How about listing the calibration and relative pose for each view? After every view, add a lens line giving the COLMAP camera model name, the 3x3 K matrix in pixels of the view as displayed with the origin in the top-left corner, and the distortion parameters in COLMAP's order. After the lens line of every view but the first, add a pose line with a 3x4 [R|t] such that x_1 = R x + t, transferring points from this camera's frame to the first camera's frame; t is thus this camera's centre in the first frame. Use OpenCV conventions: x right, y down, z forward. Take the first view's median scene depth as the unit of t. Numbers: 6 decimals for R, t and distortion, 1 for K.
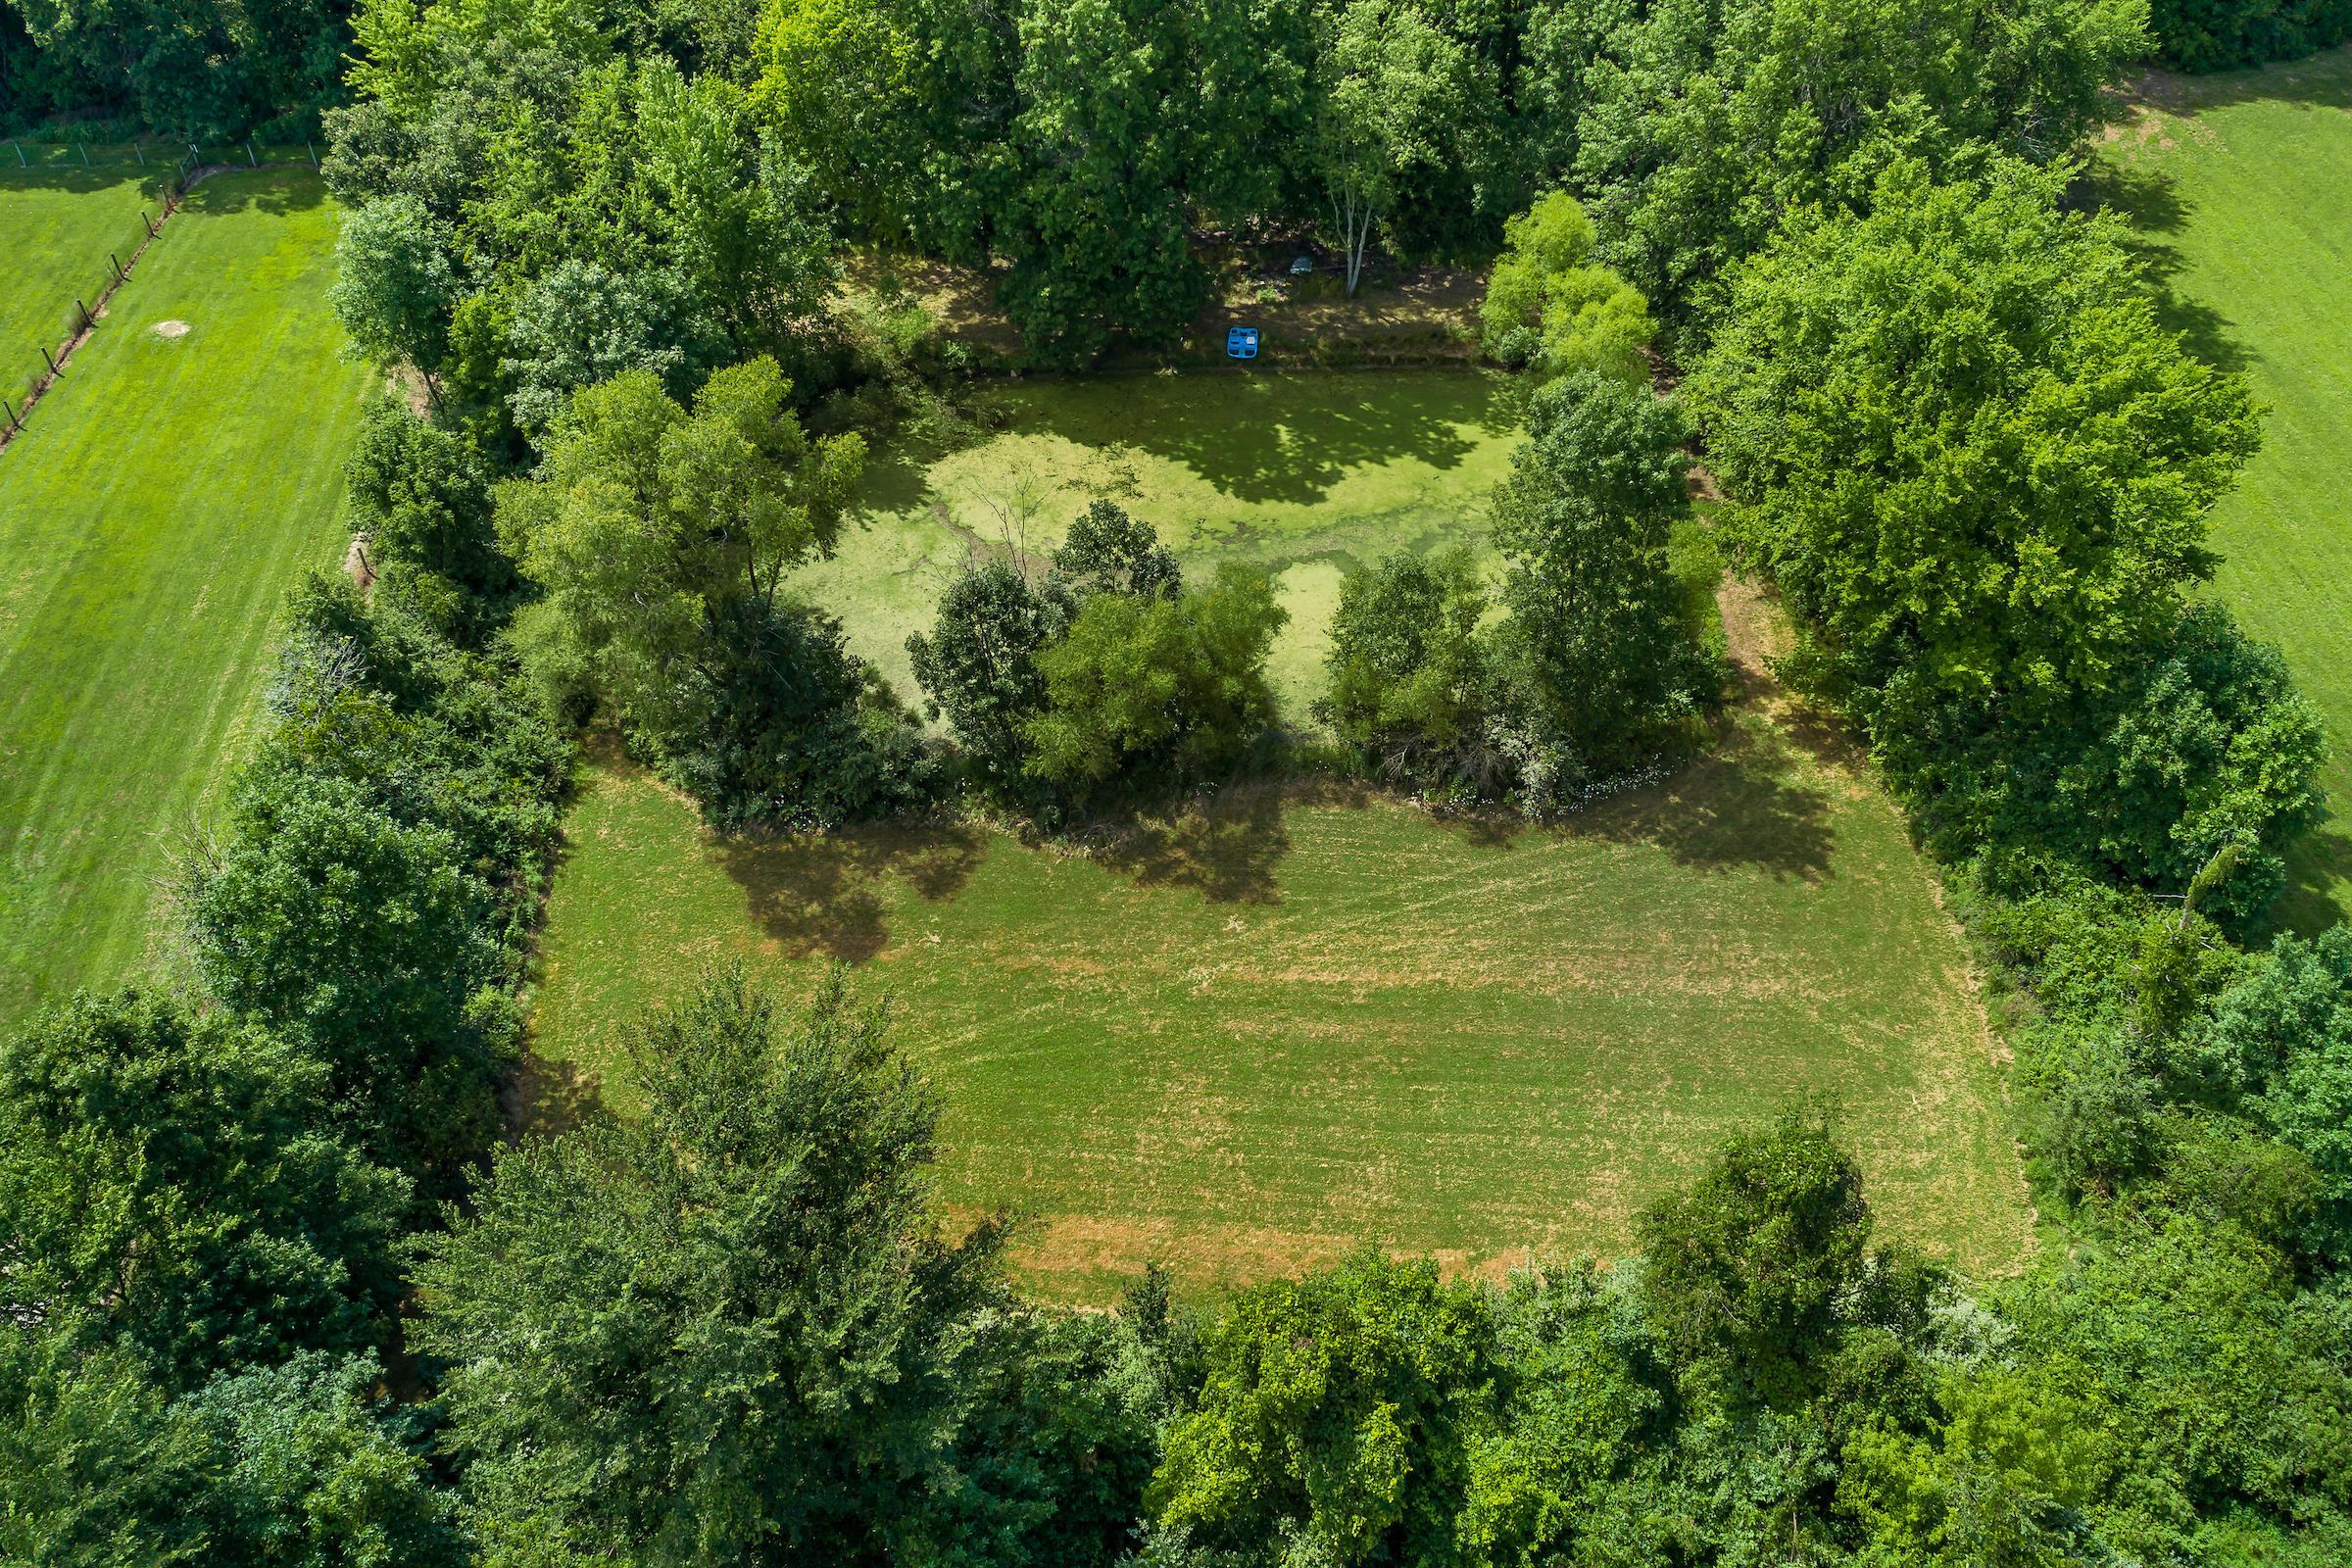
lens RADIAL K [[1856.4, 0, 1220.7], [0, 1856.4, 788.6], [0, 0, 1]] dist [-0.023090, 0.013445]
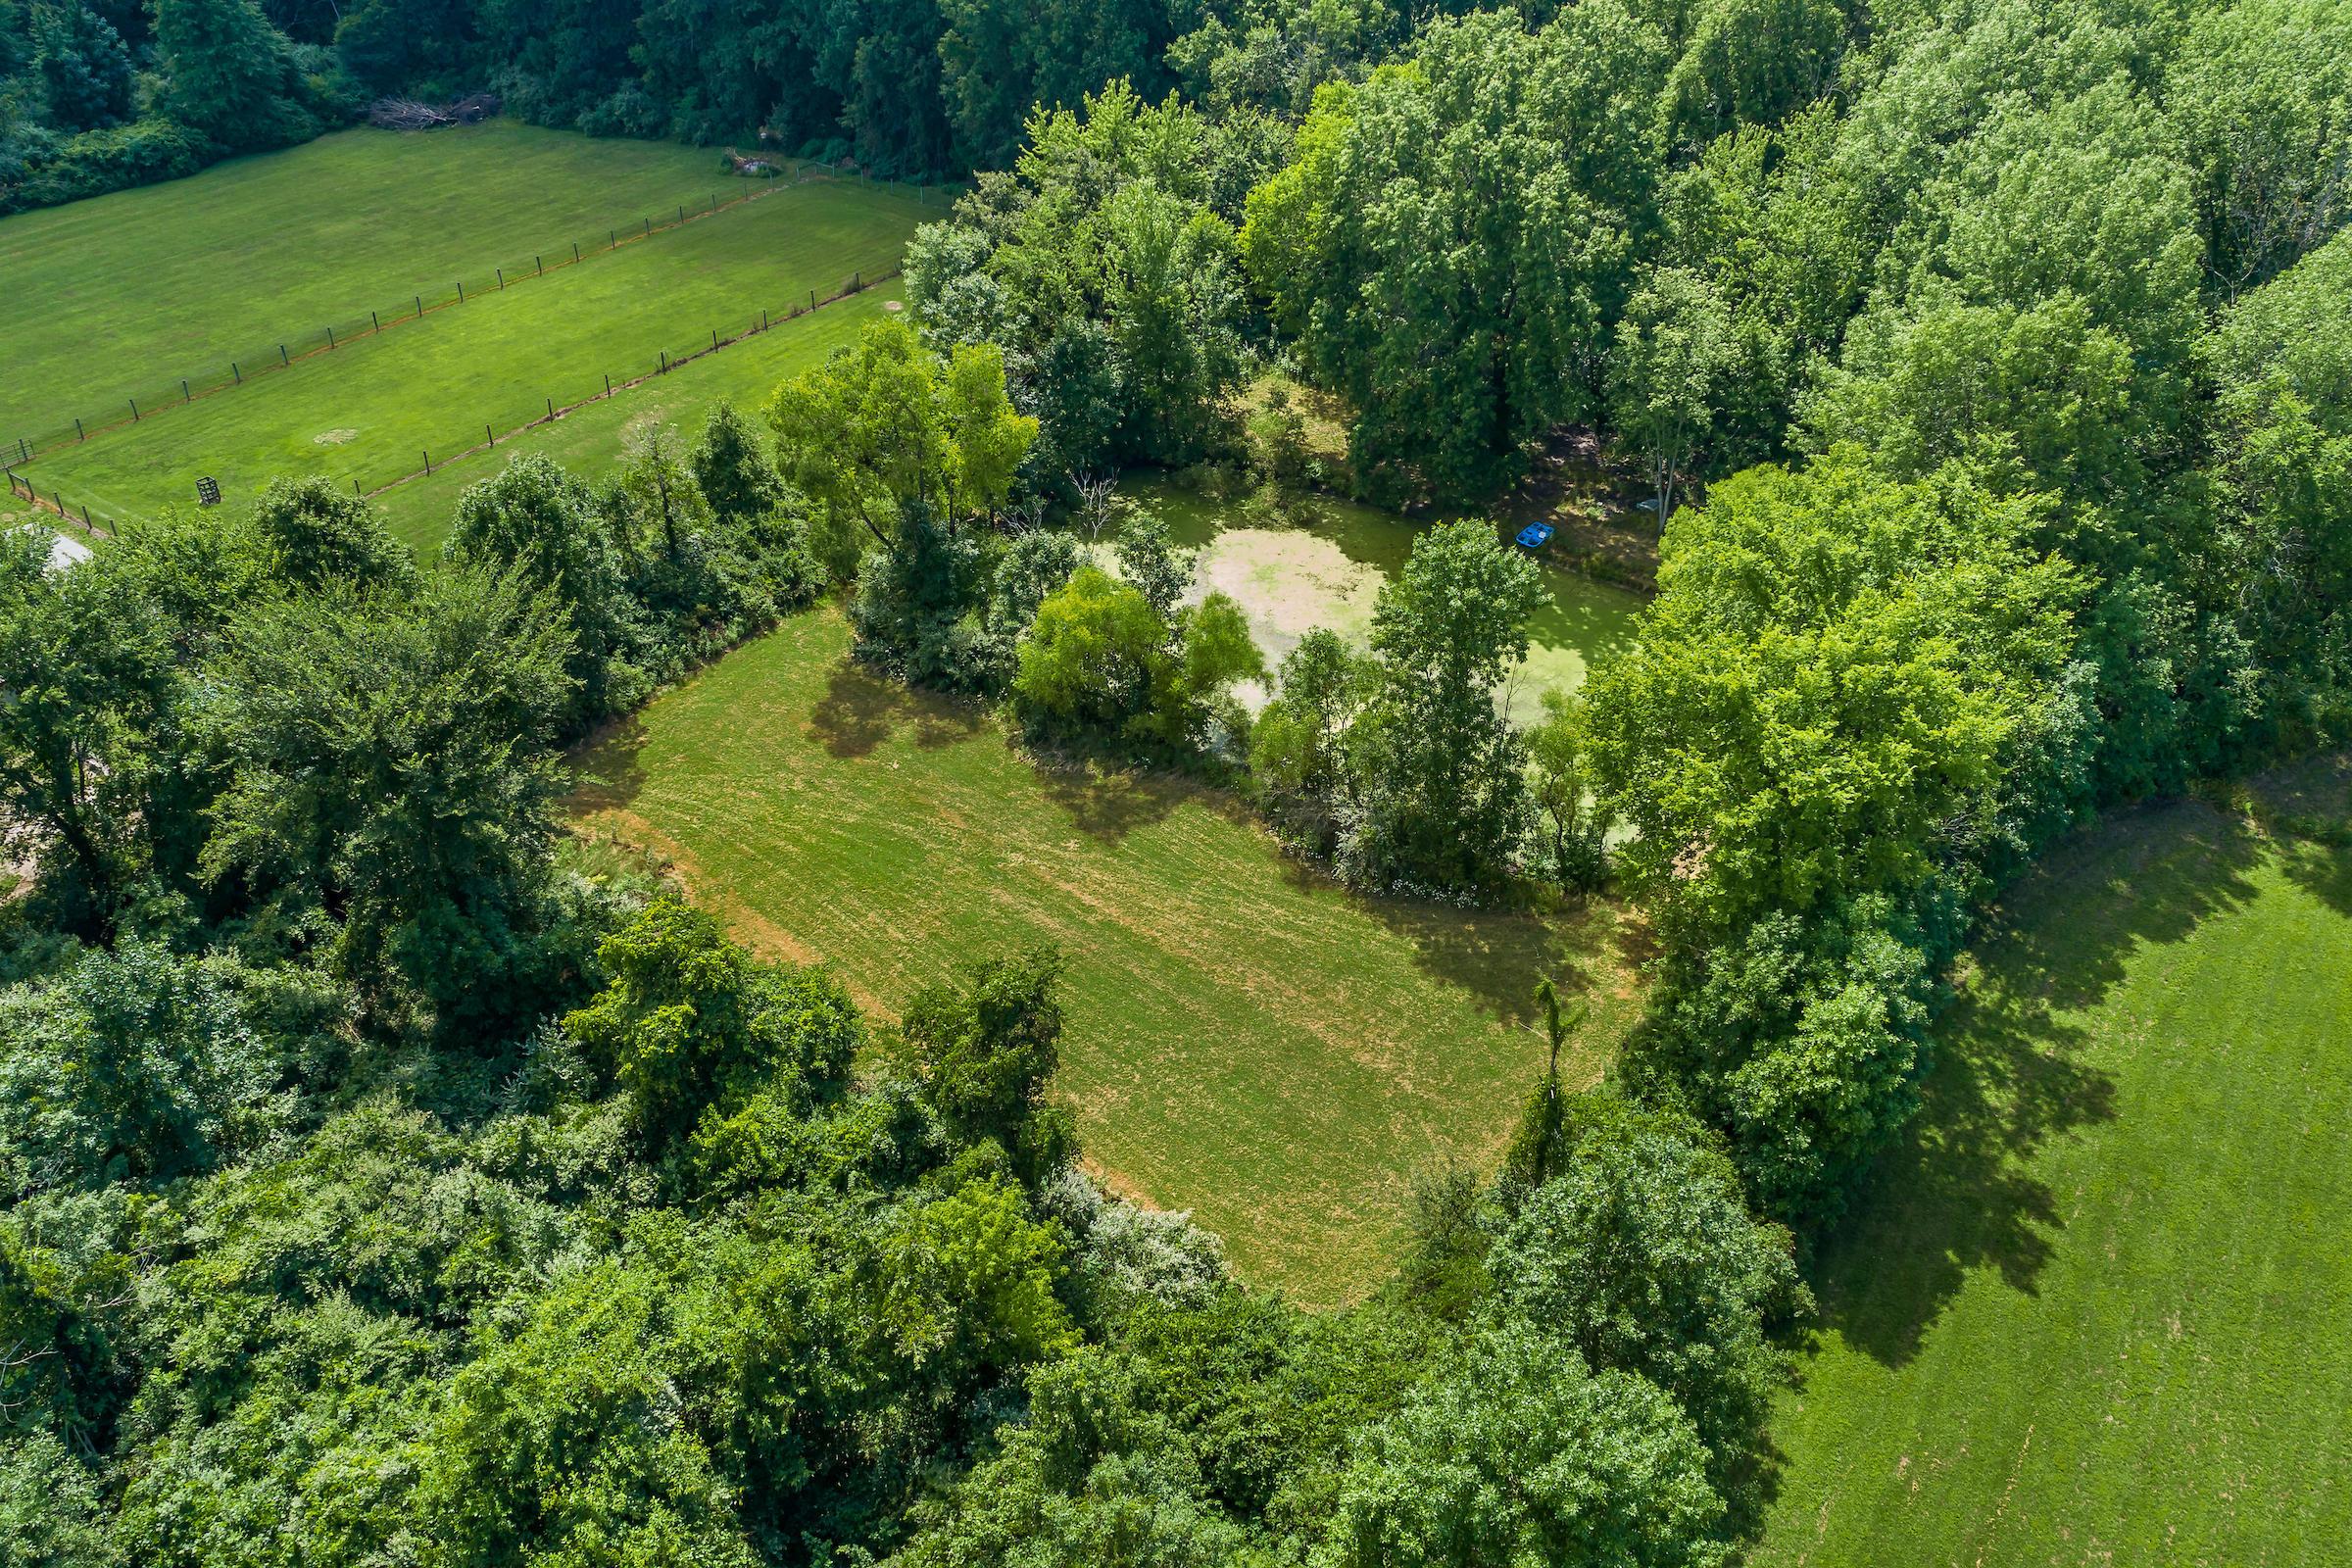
lens RADIAL K [[1856.4, 0, 1220.7], [0, 1856.4, 788.6], [0, 0, 1]] dist [-0.023090, 0.013445]
pose [[0.782690, 0.365488, -0.503801, 0.663906], [-0.443518, 0.895396, -0.039461, 0.041743], [0.436678, 0.254331, 0.862918, -0.043934]]
